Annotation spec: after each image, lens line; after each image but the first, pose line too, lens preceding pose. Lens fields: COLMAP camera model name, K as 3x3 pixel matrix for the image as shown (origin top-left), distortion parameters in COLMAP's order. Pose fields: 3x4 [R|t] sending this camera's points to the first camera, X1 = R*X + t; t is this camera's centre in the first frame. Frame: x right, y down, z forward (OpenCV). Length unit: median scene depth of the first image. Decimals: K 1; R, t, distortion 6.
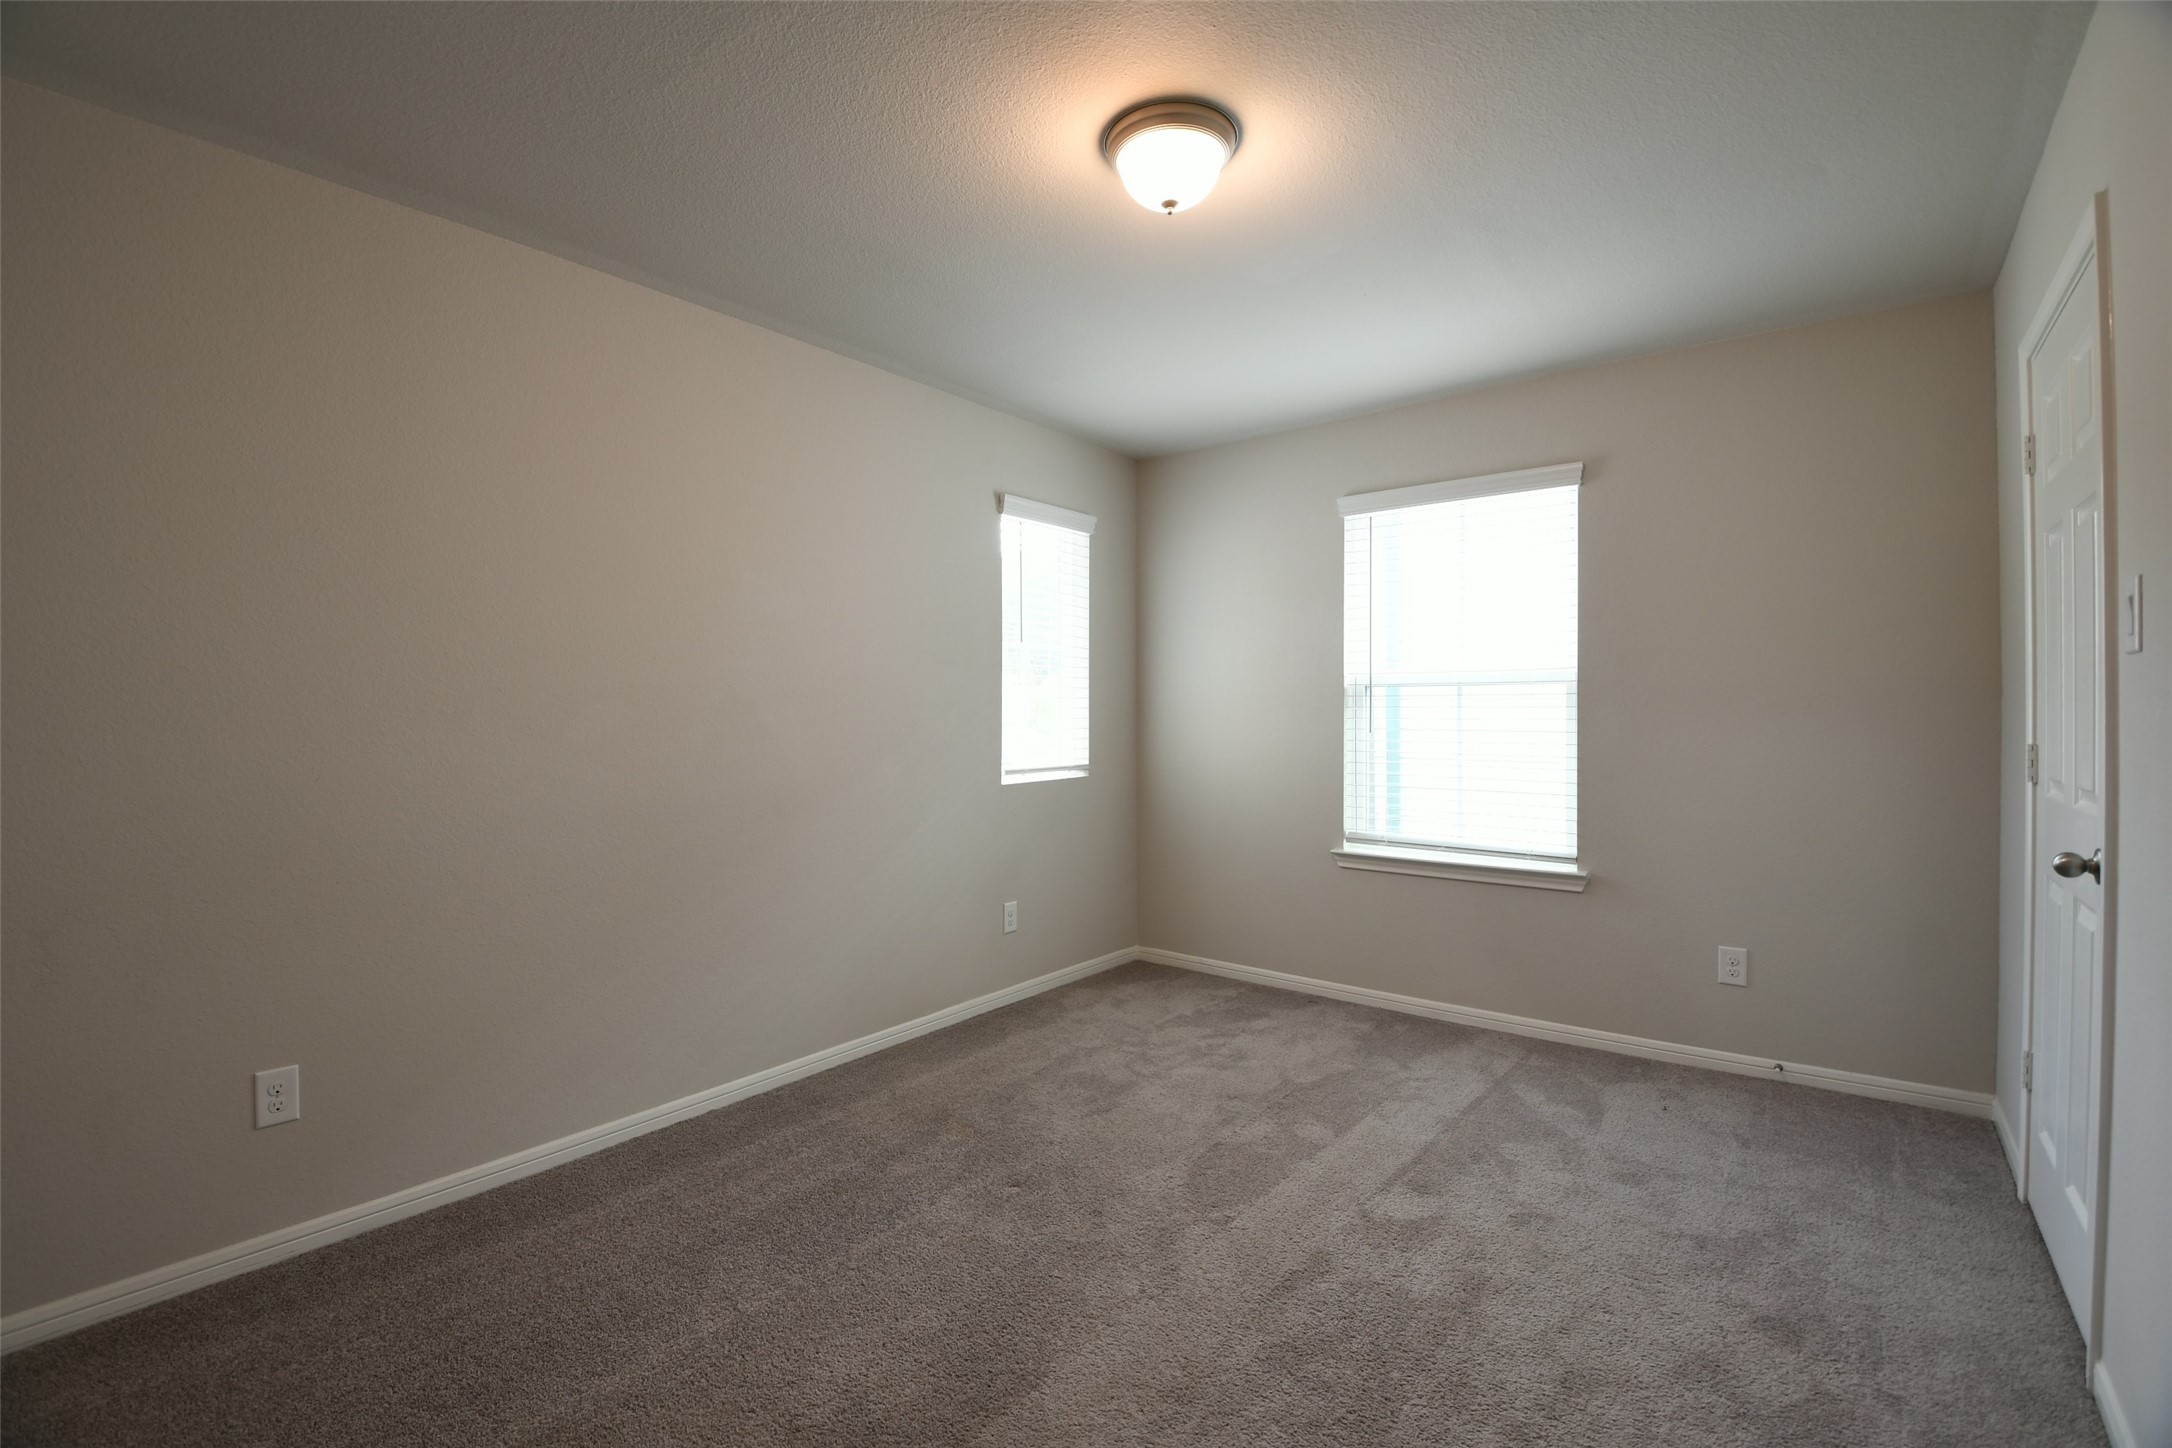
lens RADIAL K [[959.2, 0, 1051.4], [0, 959.2, 718.5], [0, 0, 1]] dist [0.002091, -0.016877]
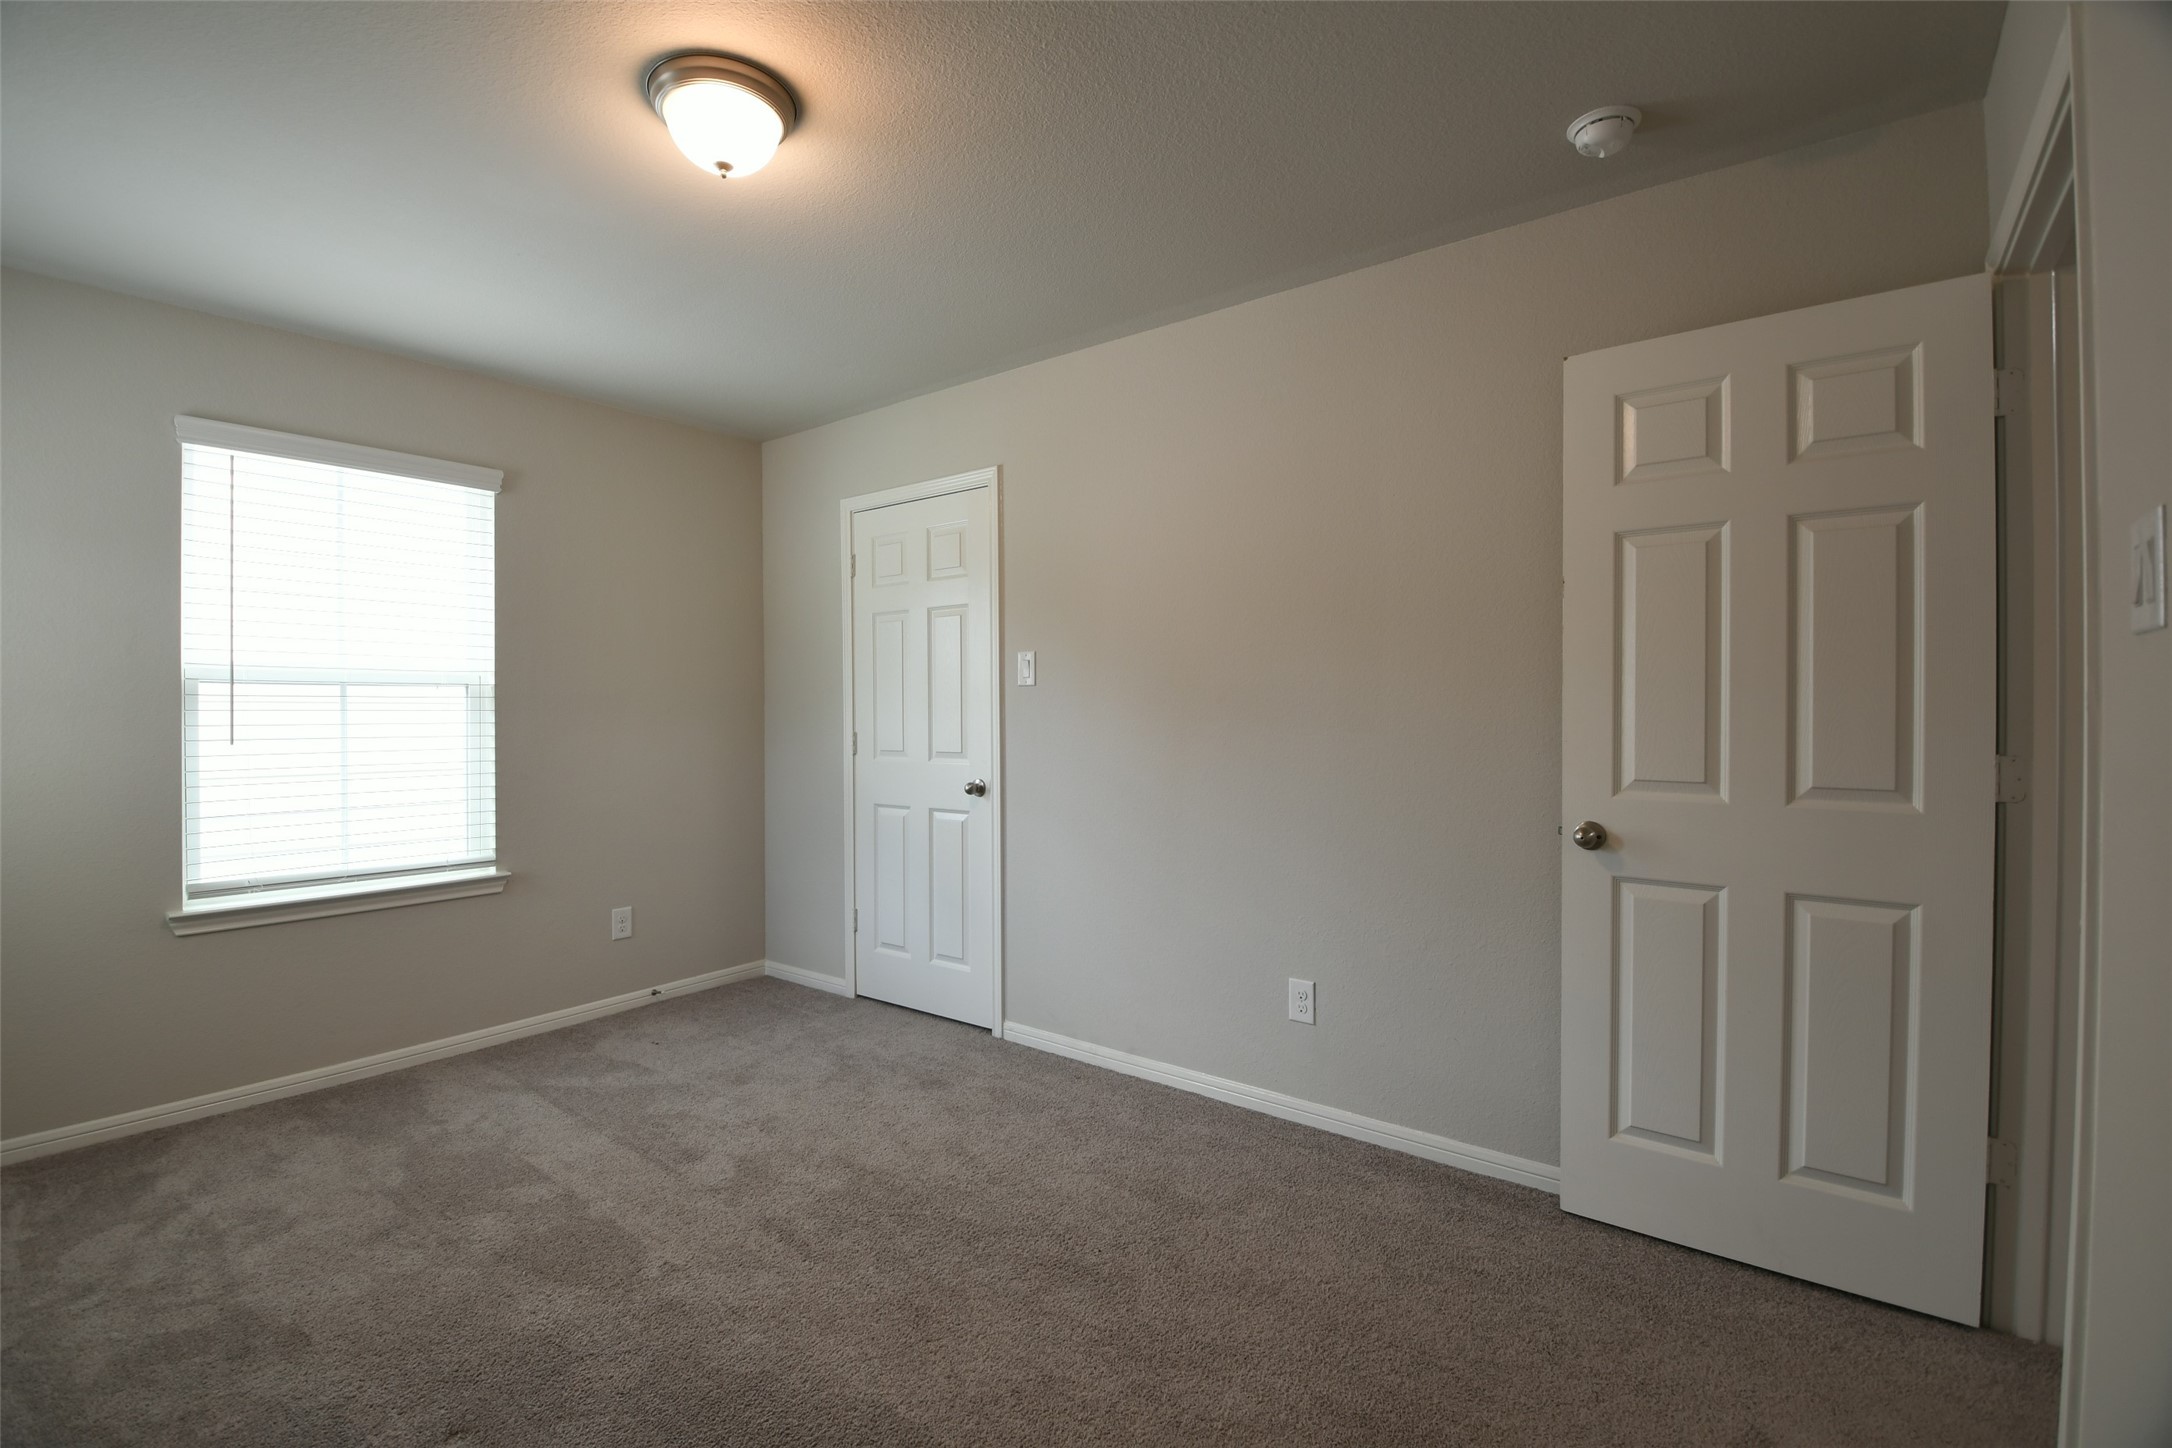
lens RADIAL K [[959.2, 0, 1083.7], [0, 959.2, 724.9], [0, 0, 1]] dist [0.002091, -0.016877]
pose [[-0.037830, -0.009690, 0.999237, -0.538263], [0.011860, 0.999878, 0.010146, -0.000223], [-0.999214, 0.012235, -0.037711, 0.458034]]
